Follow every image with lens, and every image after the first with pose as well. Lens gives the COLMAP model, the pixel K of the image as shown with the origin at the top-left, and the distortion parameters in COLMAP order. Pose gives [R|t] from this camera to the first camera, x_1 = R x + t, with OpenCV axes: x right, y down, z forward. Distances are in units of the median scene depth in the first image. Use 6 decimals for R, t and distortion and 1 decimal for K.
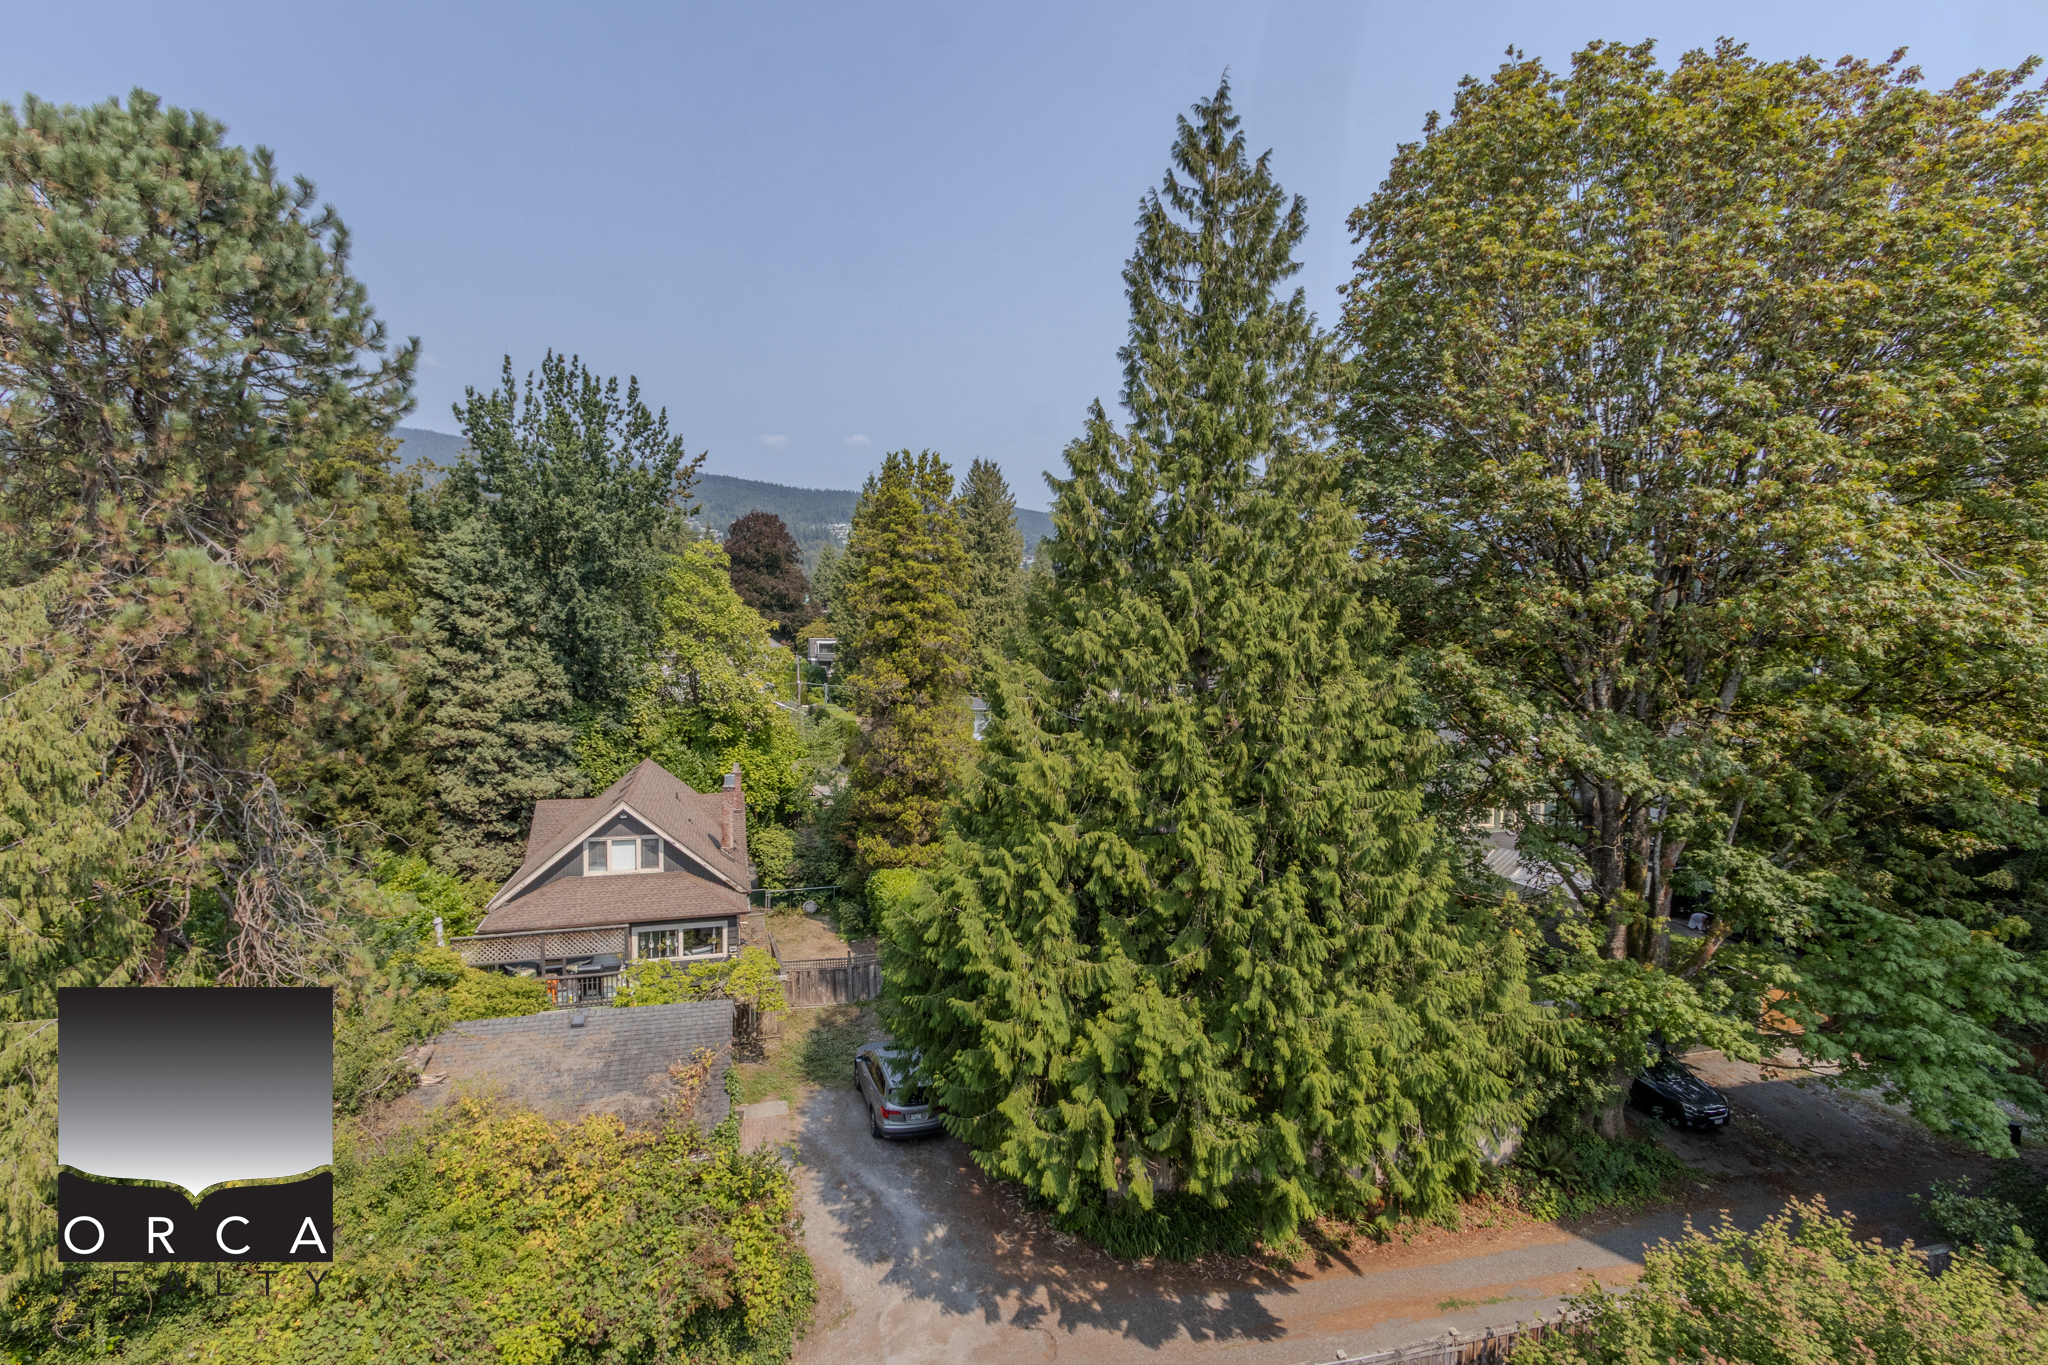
lens RADIAL K [[932.0, 0, 1000.2], [0, 932.0, 691.5], [0, 0, 1]] dist [0.005812, -0.001696]
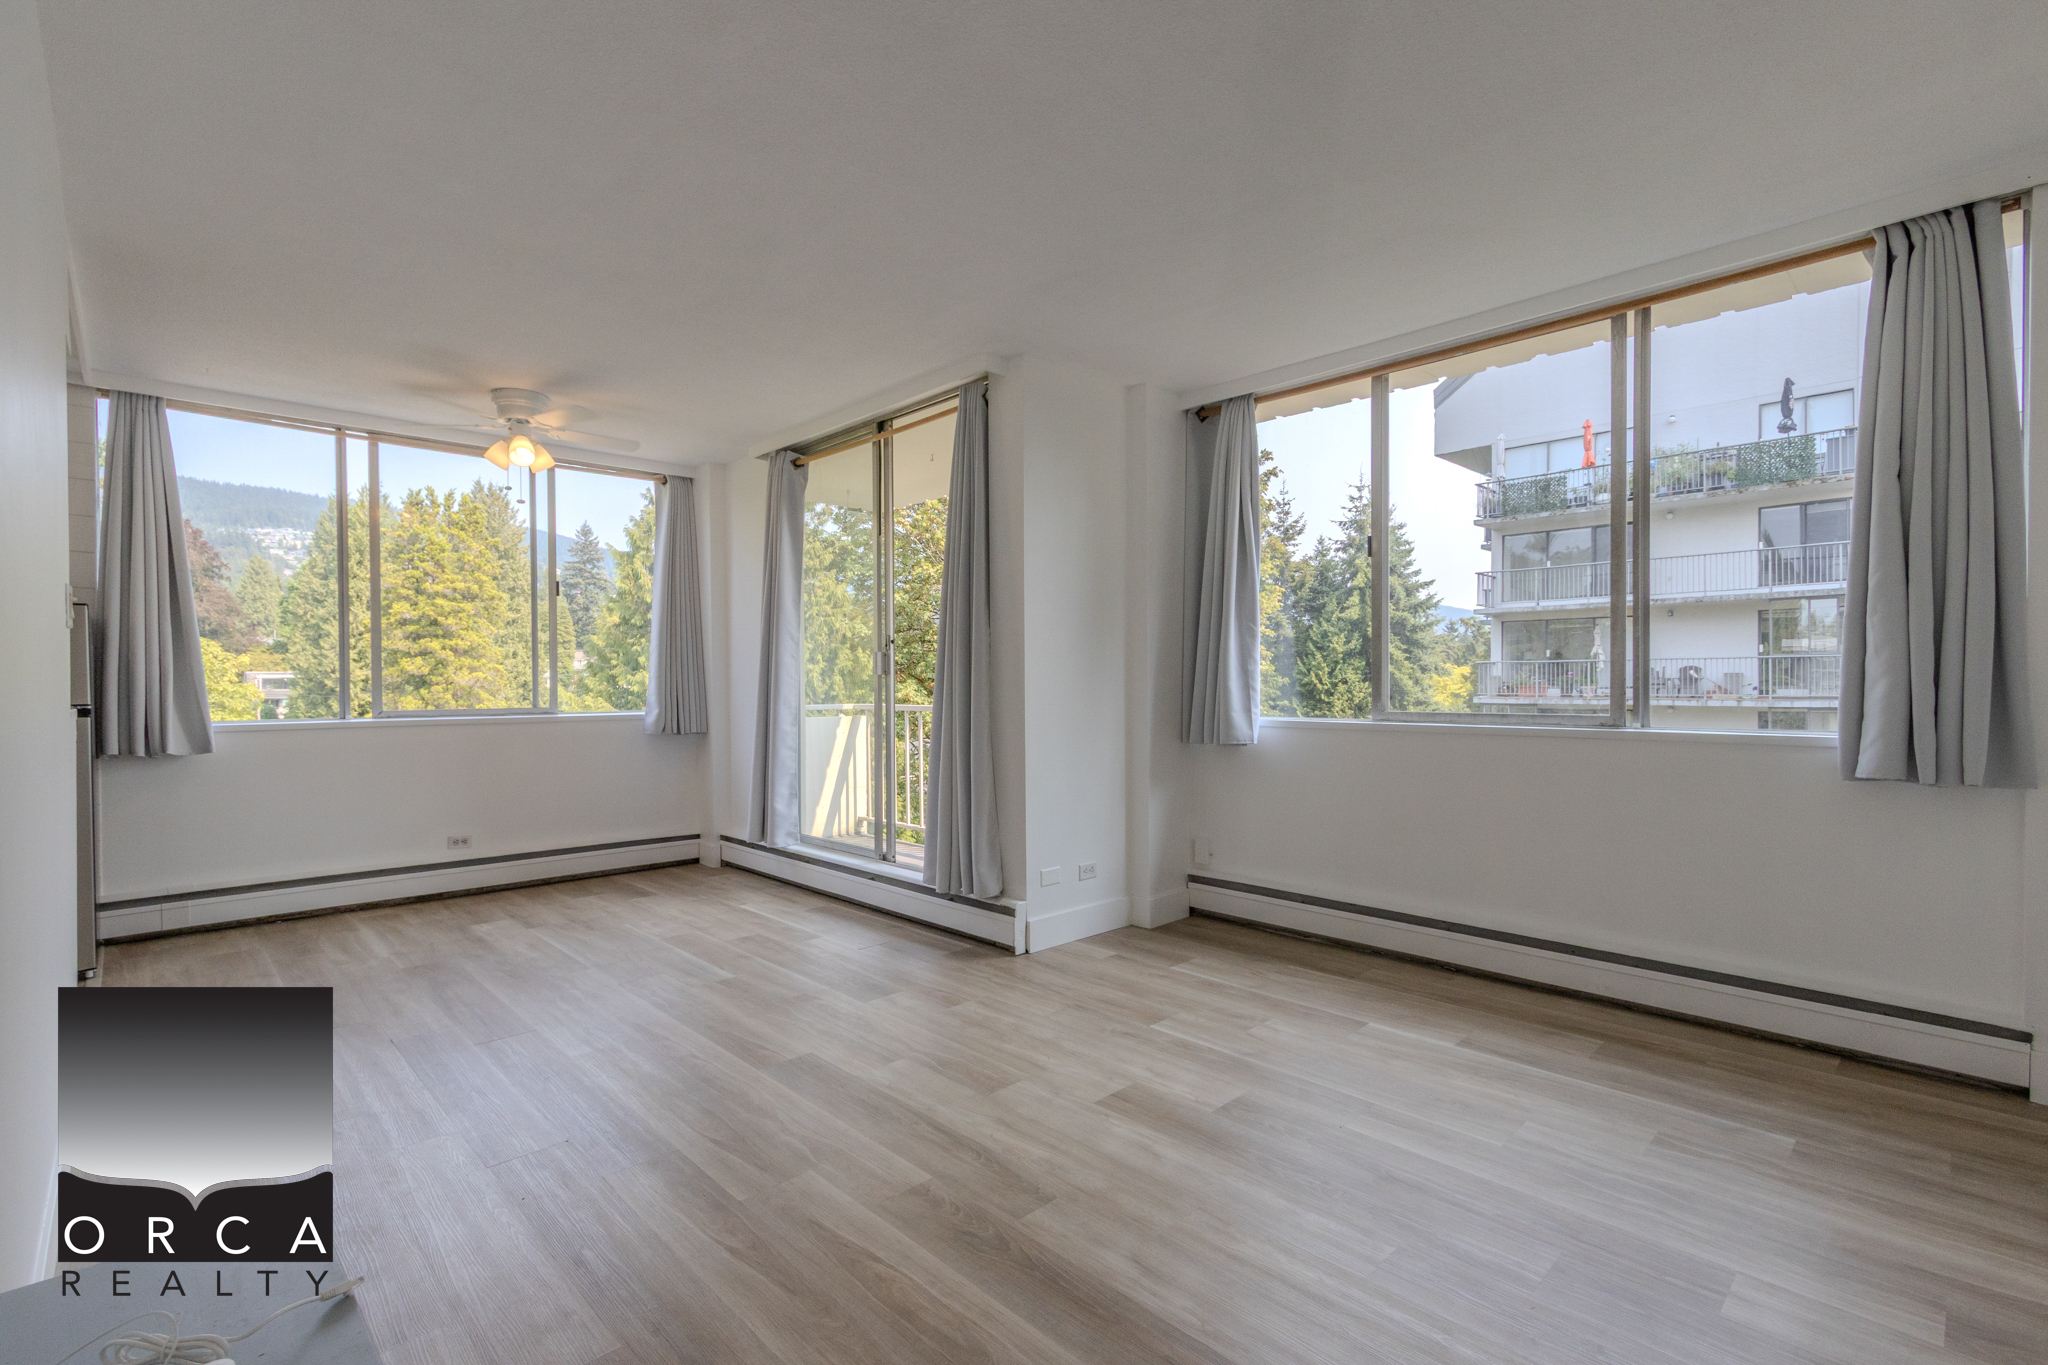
lens RADIAL K [[932.0, 0, 1002.9], [0, 932.0, 690.9], [0, 0, 1]] dist [0.005812, -0.001696]
pose [[0.876859, -0.014350, 0.480533, -0.072345], [0.030029, 0.999237, -0.024955, 0.005979], [-0.479808, 0.036312, 0.876622, -0.273028]]
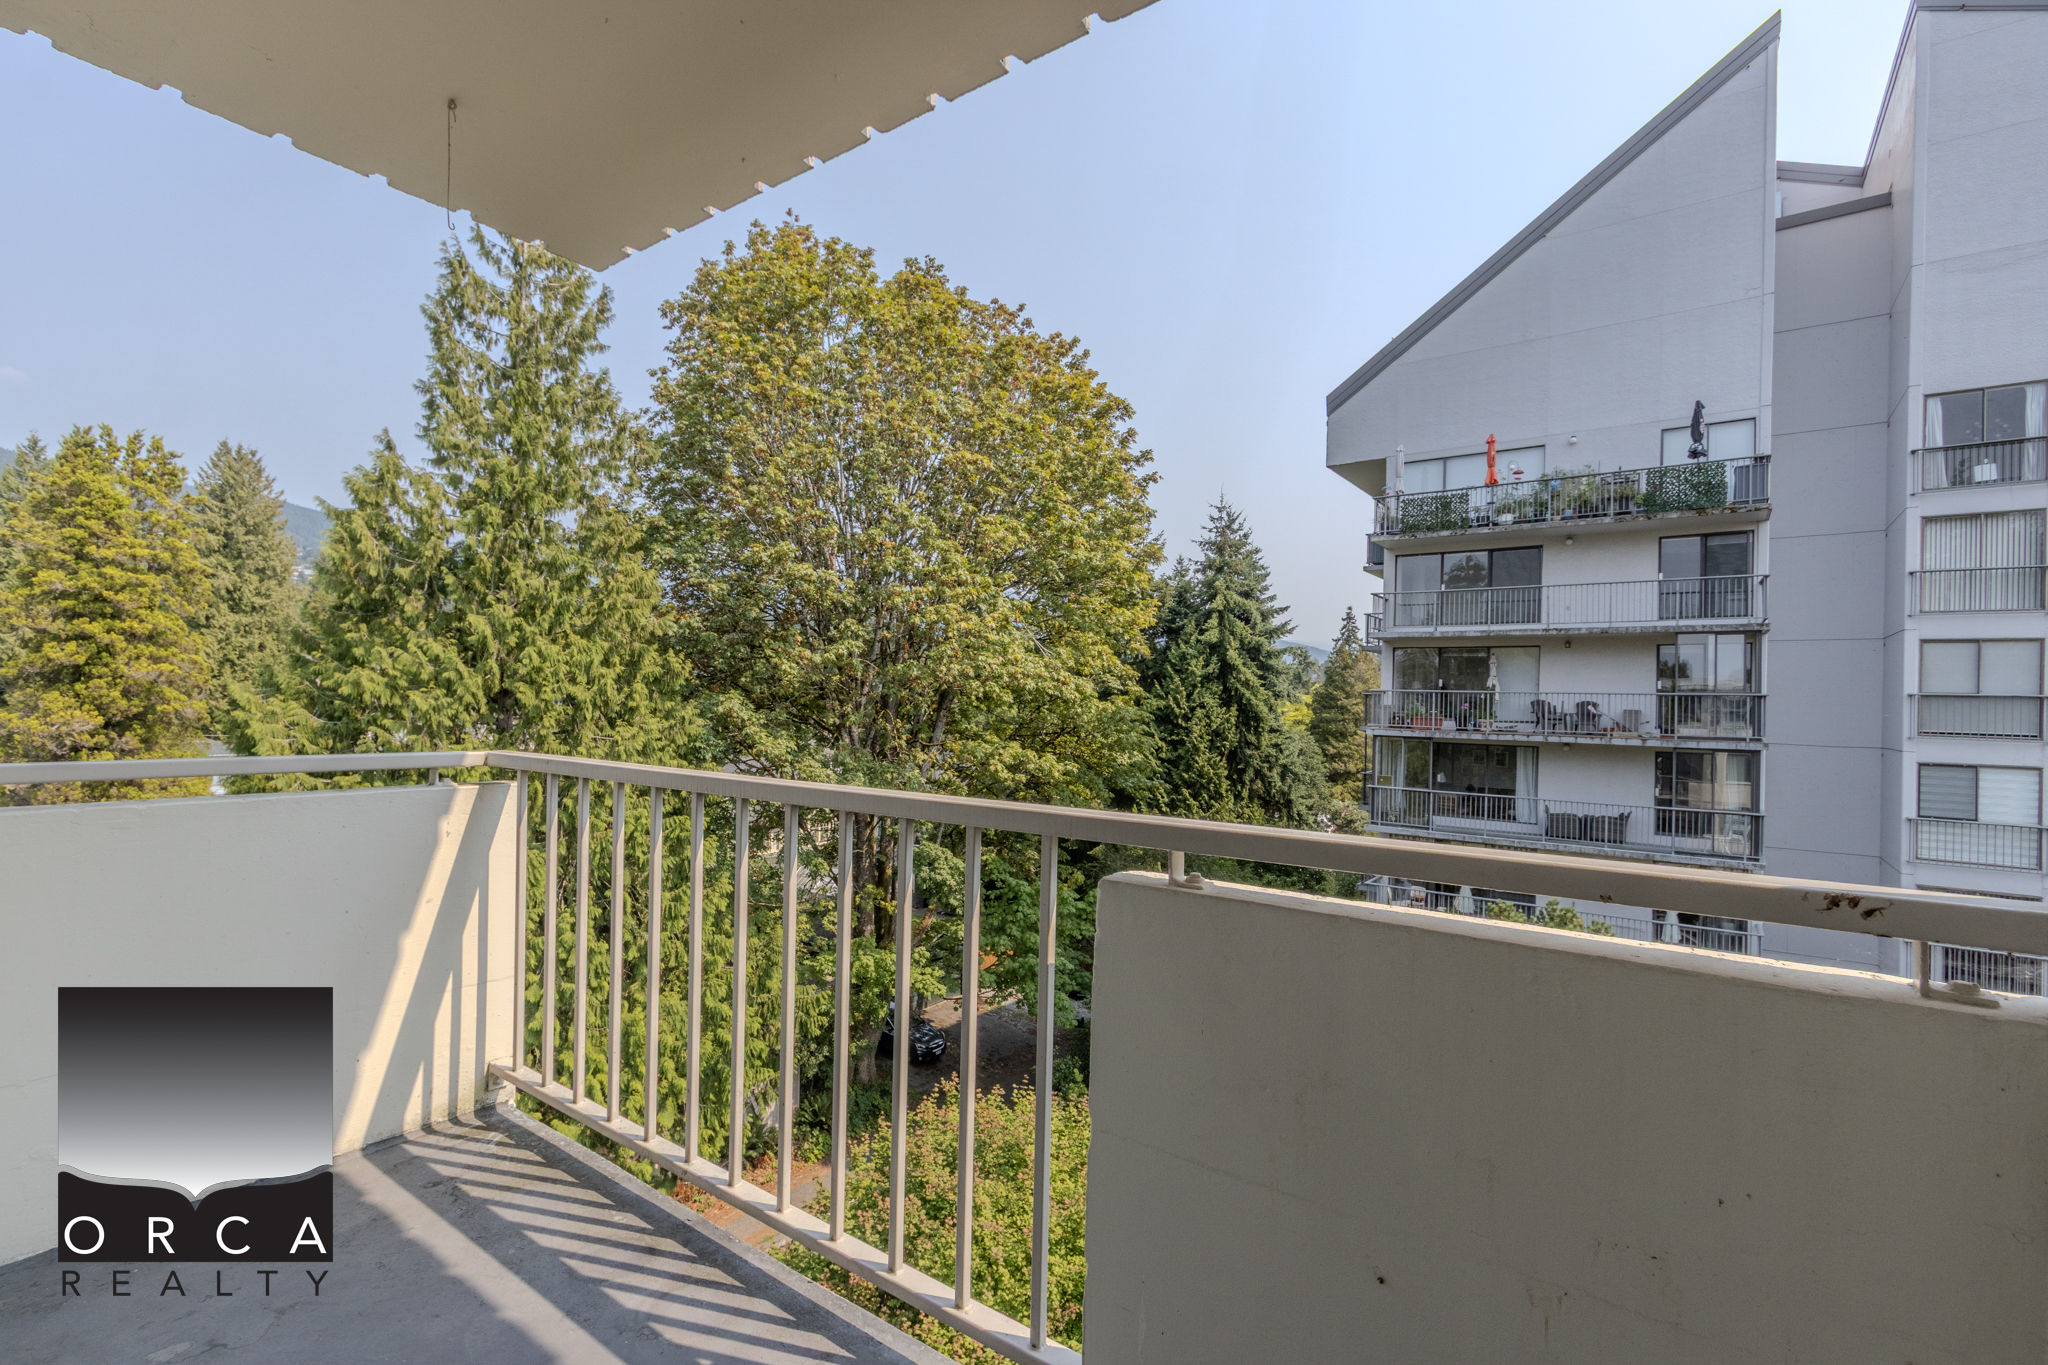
lens RADIAL K [[932.0, 0, 1000.8], [0, 932.0, 693.7], [0, 0, 1]] dist [0.005812, -0.001696]
pose [[0.782995, 0.017616, 0.621779, 0.004216], [0.006370, 0.999319, -0.036334, -0.000941], [-0.621996, 0.032410, 0.782349, -0.118163]]
